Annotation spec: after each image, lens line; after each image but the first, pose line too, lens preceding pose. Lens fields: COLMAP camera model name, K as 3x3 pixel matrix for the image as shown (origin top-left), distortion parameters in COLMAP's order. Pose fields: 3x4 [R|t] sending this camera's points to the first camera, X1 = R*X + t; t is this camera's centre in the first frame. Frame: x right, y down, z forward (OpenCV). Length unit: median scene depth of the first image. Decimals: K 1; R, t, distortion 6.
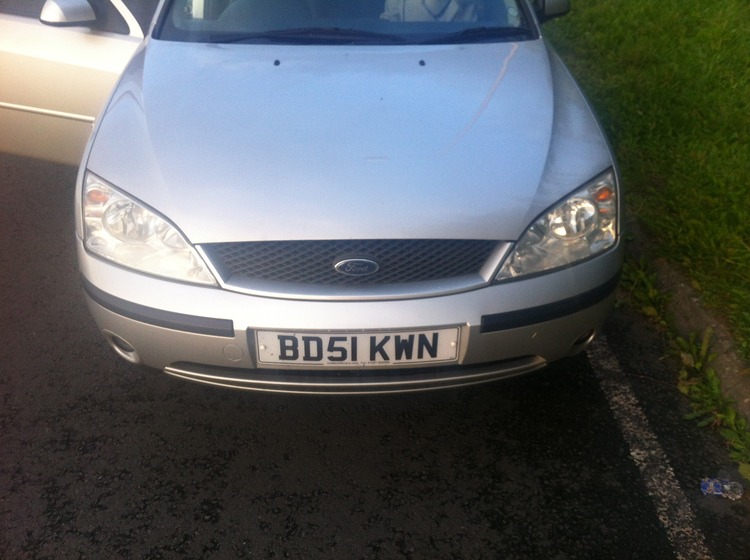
lens RADIAL K [[753.8, 0, 375.0], [0, 753.8, 280.0], [0, 0, 1]] dist [0.092211, -0.352540]
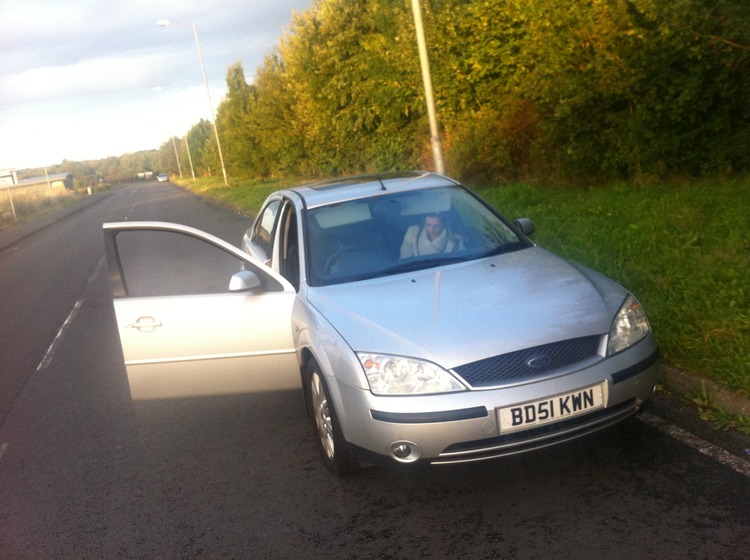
lens RADIAL K [[753.8, 0, 375.0], [0, 753.8, 280.0], [0, 0, 1]] dist [0.092211, -0.352540]
pose [[0.953603, -0.186067, 0.236685, -0.754567], [0.257029, 0.912512, -0.318211, 0.266217], [-0.156769, 0.364282, 0.917999, -0.609279]]
